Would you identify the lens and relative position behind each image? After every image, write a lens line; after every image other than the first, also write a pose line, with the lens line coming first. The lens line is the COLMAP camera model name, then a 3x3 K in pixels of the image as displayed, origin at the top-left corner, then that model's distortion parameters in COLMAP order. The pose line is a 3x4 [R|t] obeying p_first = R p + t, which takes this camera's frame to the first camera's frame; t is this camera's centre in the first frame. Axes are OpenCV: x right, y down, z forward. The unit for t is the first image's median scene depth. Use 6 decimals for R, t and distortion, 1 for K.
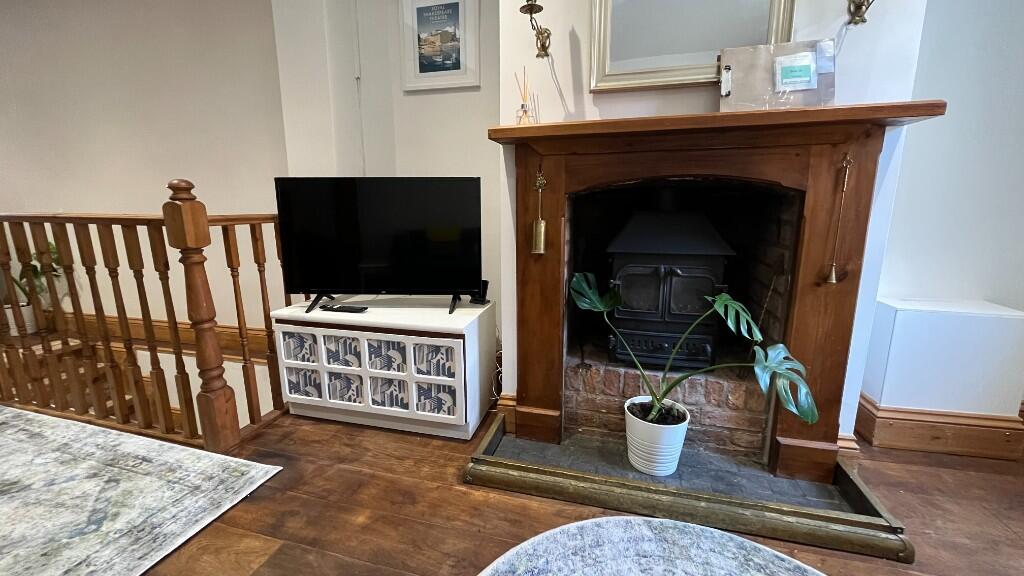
lens RADIAL K [[412.7, 0, 504.9], [0, 412.7, 281.3], [0, 0, 1]] dist [-0.001068, 0.000041]
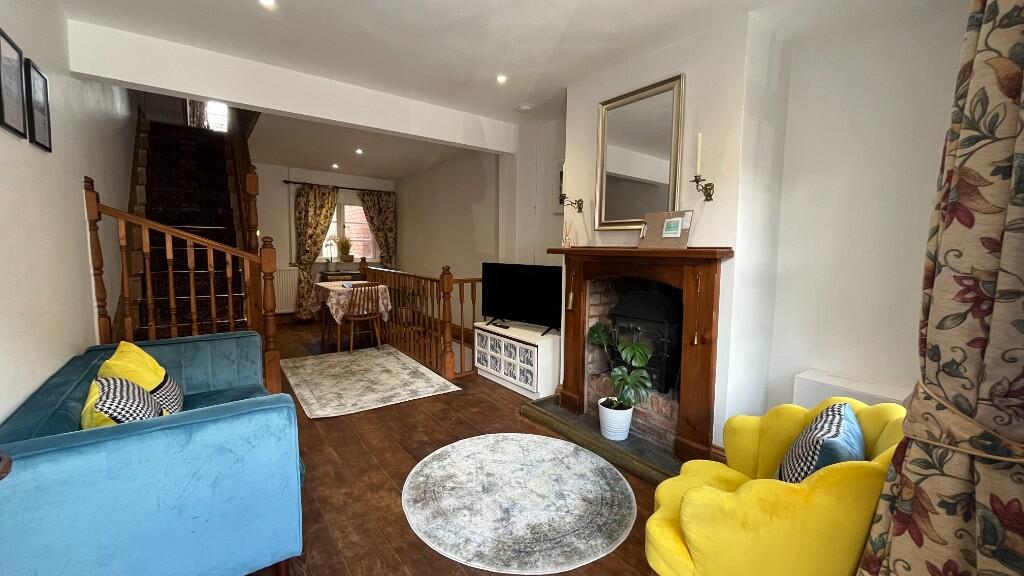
lens RADIAL K [[412.7, 0, 506.7], [0, 412.7, 282.9], [0, 0, 1]] dist [-0.001068, 0.000041]
pose [[0.783397, 0.068430, -0.617743, 1.036784], [-0.126993, 0.990575, -0.051317, -0.051910], [0.608410, 0.118651, 0.784703, -0.727525]]
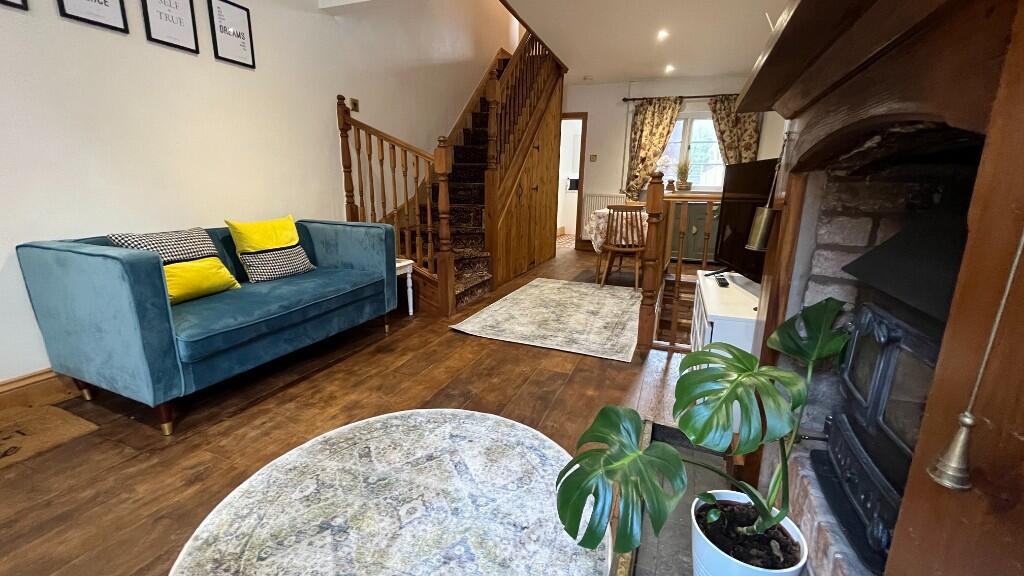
lens RADIAL K [[412.7, 0, 510.3], [0, 412.7, 282.1], [0, 0, 1]] dist [-0.001068, 0.000041]
pose [[-0.123480, 0.224076, -0.966717, 0.896520], [-0.194305, 0.949856, 0.244987, -0.108741], [0.973138, 0.218089, -0.073749, 0.612371]]
